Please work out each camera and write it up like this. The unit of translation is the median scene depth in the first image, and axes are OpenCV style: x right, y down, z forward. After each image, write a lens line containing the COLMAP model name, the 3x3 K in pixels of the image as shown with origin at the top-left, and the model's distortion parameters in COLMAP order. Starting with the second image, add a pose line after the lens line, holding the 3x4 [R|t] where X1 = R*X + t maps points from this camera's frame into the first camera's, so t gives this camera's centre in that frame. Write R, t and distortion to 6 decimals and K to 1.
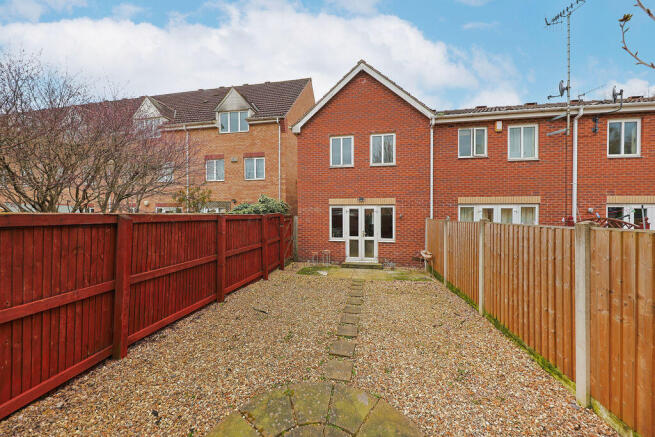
lens RADIAL K [[218.4, 0, 329.7], [0, 218.4, 215.4], [0, 0, 1]] dist [0.000926, -0.003035]
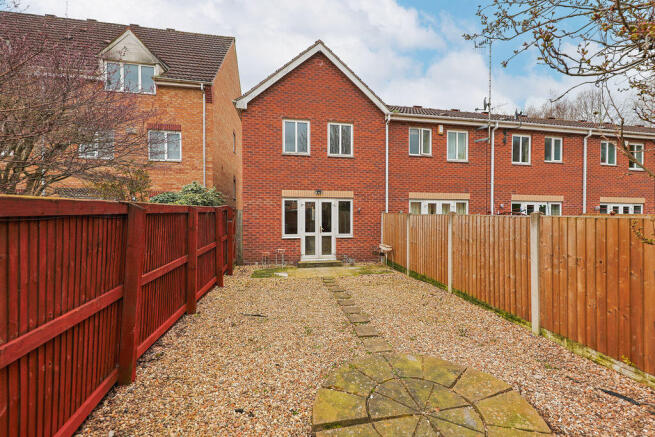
lens RADIAL K [[265.5, 0, 327.5], [0, 265.5, 209.5], [0, 0, 1]] dist [0.003194, 0.000136]
pose [[0.937803, 0.005982, 0.347117, -0.224518], [-0.004393, 0.999976, -0.005364, 0.007906], [-0.347140, 0.003505, 0.937807, -0.062298]]
